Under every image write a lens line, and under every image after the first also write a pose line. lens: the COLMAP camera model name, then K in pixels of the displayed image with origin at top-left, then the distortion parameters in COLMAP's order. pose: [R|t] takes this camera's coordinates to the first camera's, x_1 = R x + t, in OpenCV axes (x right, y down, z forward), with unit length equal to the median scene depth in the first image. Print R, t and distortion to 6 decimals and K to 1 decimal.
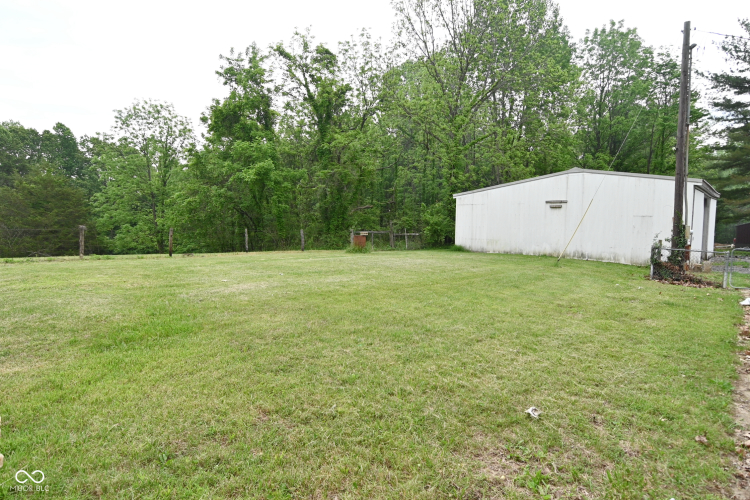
lens RADIAL K [[394.2, 0, 373.5], [0, 394.2, 251.5], [0, 0, 1]] dist [-0.006631, -0.009614]
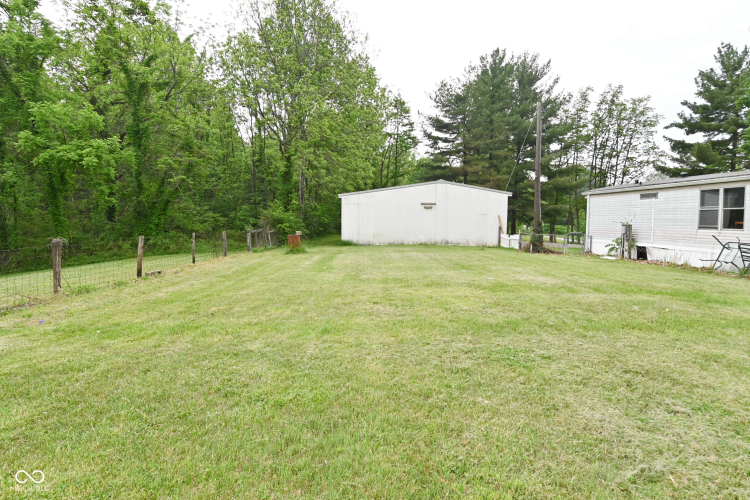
lens RADIAL K [[394.2, 0, 374.2], [0, 394.2, 247.8], [0, 0, 1]] dist [-0.006631, -0.009614]
pose [[0.698073, -0.065652, 0.713010, -0.589639], [0.061517, 0.997605, 0.031628, -0.027647], [-0.713379, 0.021784, 0.700440, 0.178392]]
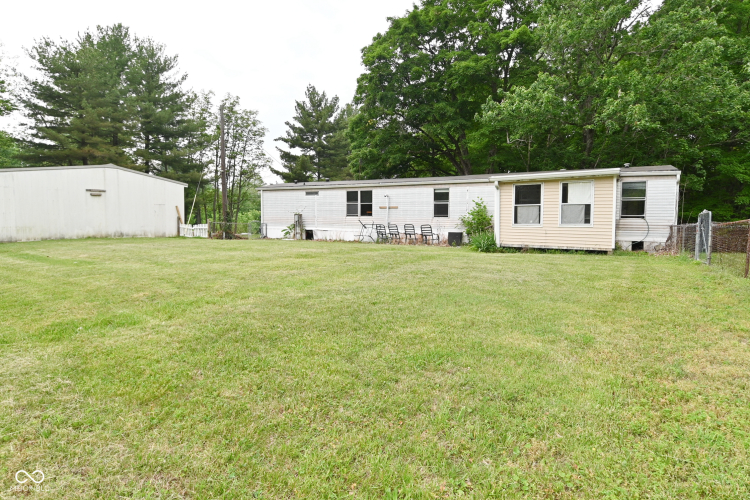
lens RADIAL K [[394.2, 0, 372.6], [0, 394.2, 248.5], [0, 0, 1]] dist [-0.006631, -0.009614]
pose [[-0.162847, -0.097509, 0.981821, -0.771317], [0.061260, 0.992185, 0.108699, -0.029341], [-0.984748, 0.077847, -0.155601, 0.357025]]
